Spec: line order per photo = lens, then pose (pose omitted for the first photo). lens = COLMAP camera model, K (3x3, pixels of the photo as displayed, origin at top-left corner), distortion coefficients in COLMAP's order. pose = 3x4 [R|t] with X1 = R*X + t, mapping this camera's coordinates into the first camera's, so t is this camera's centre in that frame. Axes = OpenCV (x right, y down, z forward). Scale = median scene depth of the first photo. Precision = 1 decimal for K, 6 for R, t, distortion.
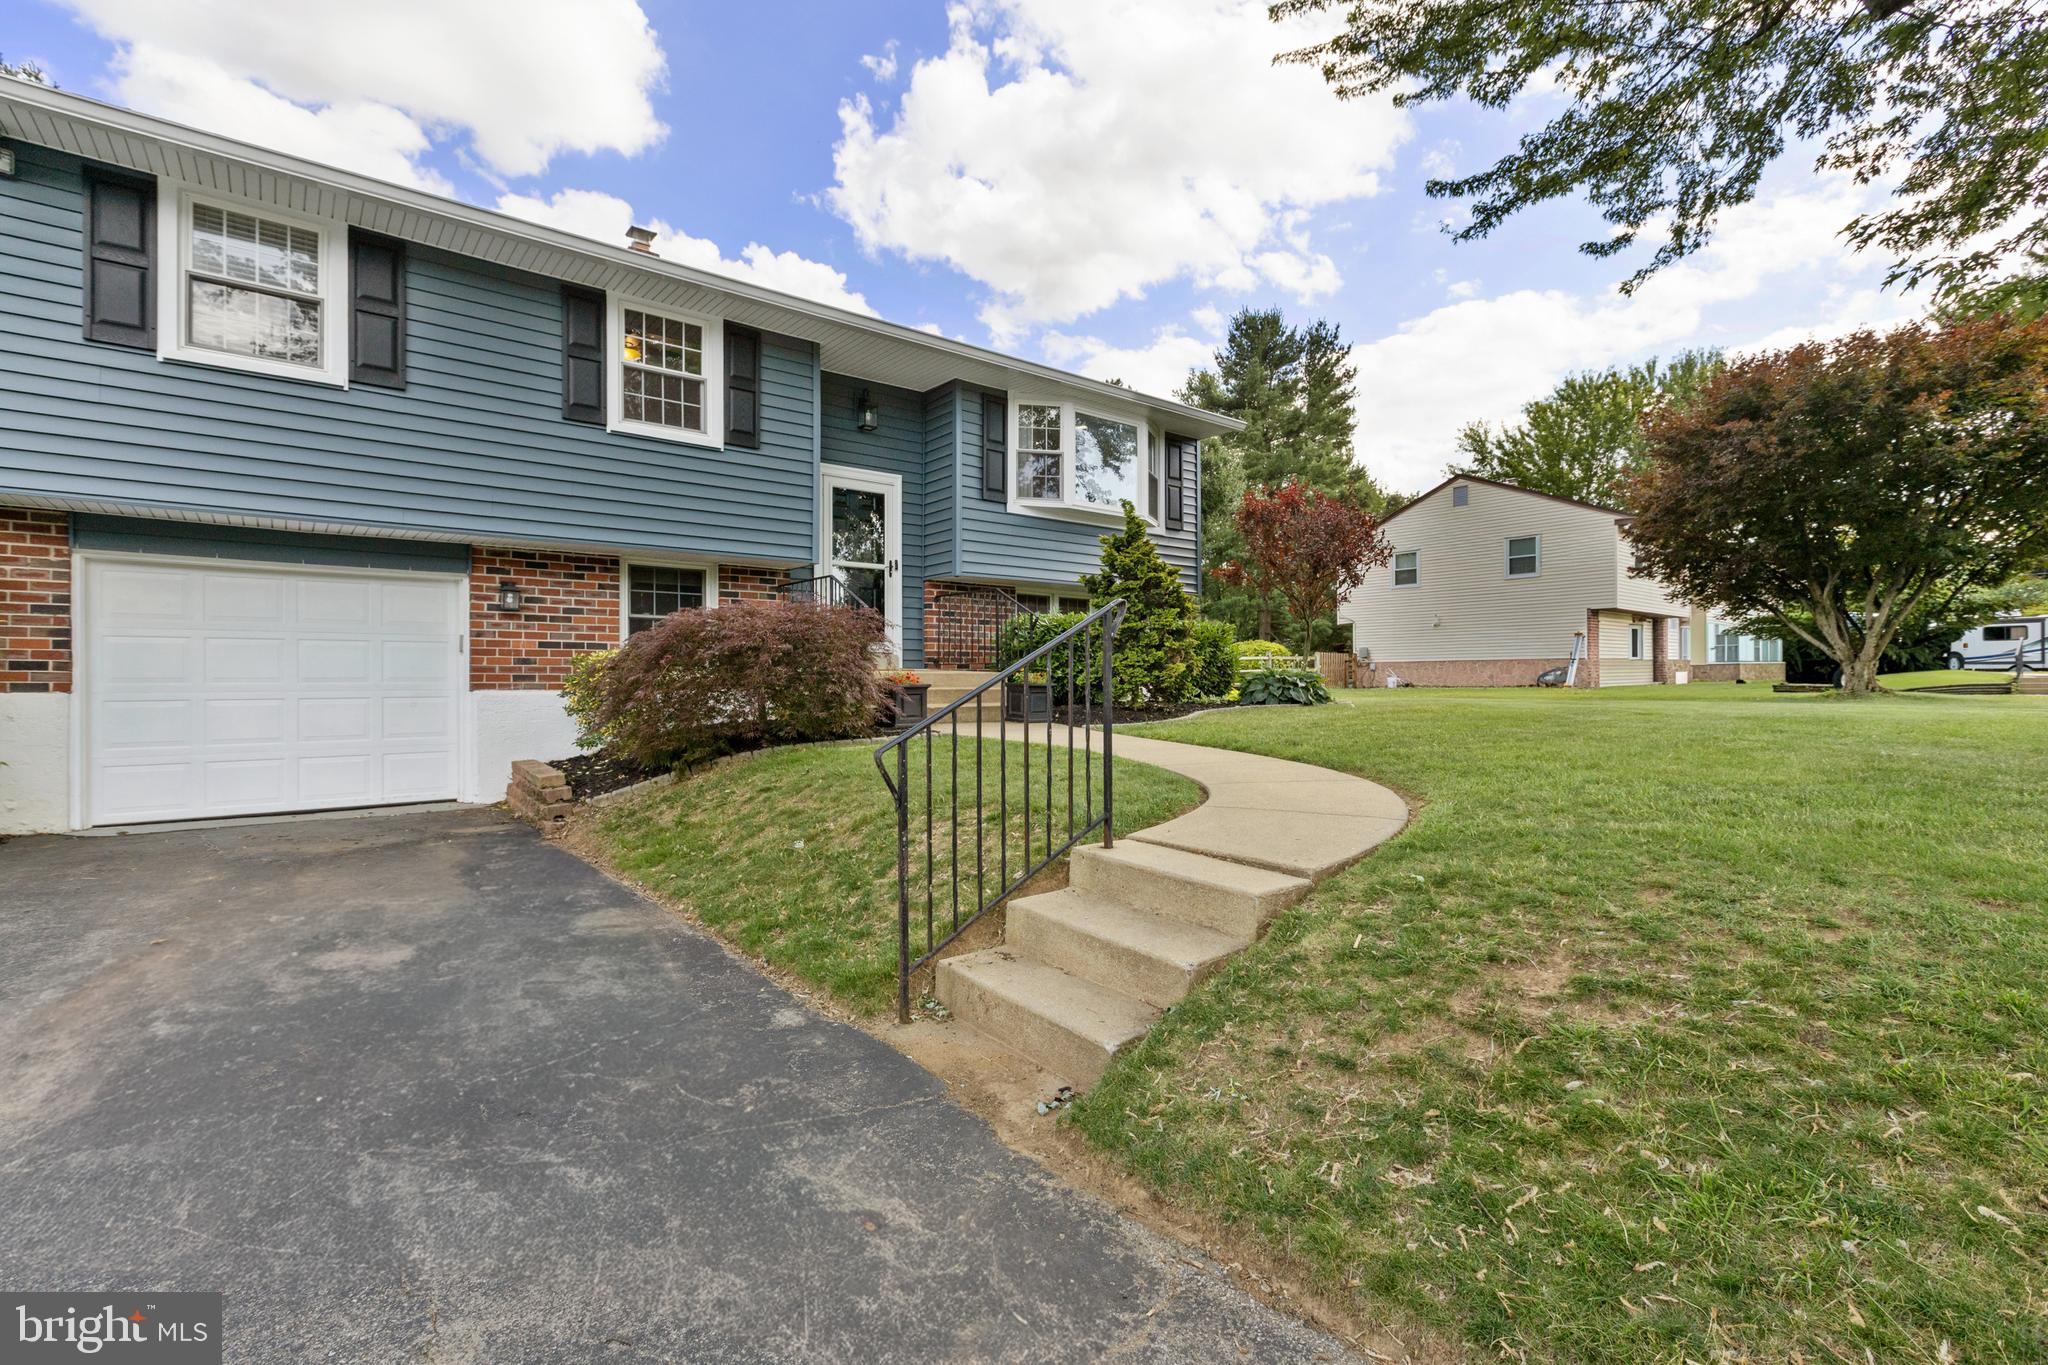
lens RADIAL K [[928.1, 0, 1024.9], [0, 928.1, 679.6], [0, 0, 1]] dist [0.002250, -0.000123]
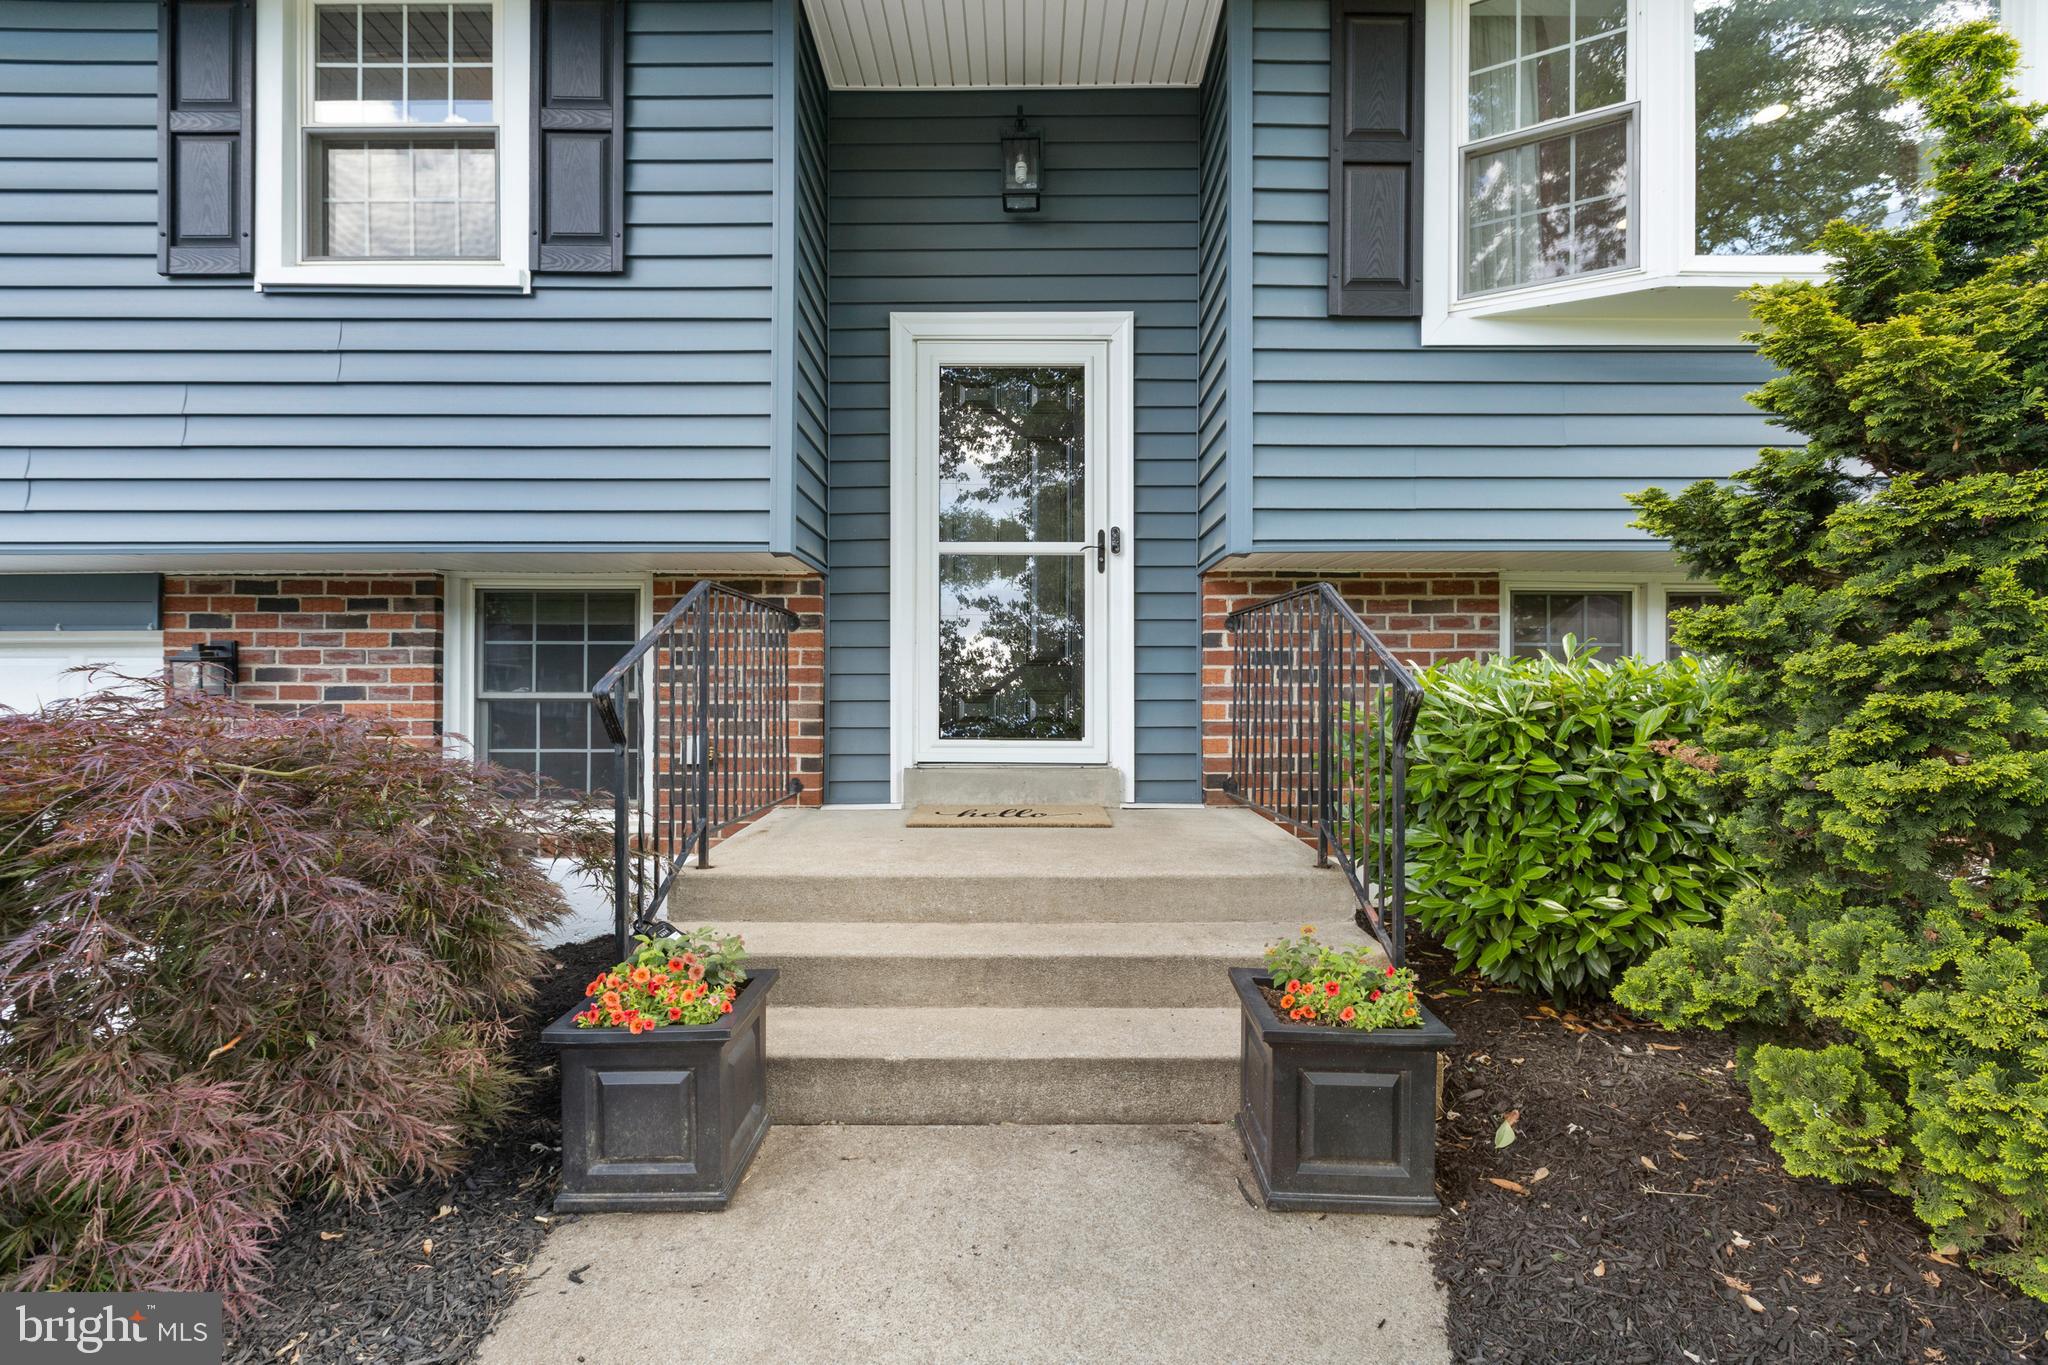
lens RADIAL K [[928.1, 0, 1018.2], [0, 928.1, 671.0], [0, 0, 1]] dist [0.002250, -0.000123]
pose [[0.777491, -0.009305, -0.628825, 0.088746], [-0.000814, 0.999875, -0.015803, -0.074331], [0.628893, 0.012798, 0.777386, 0.801502]]
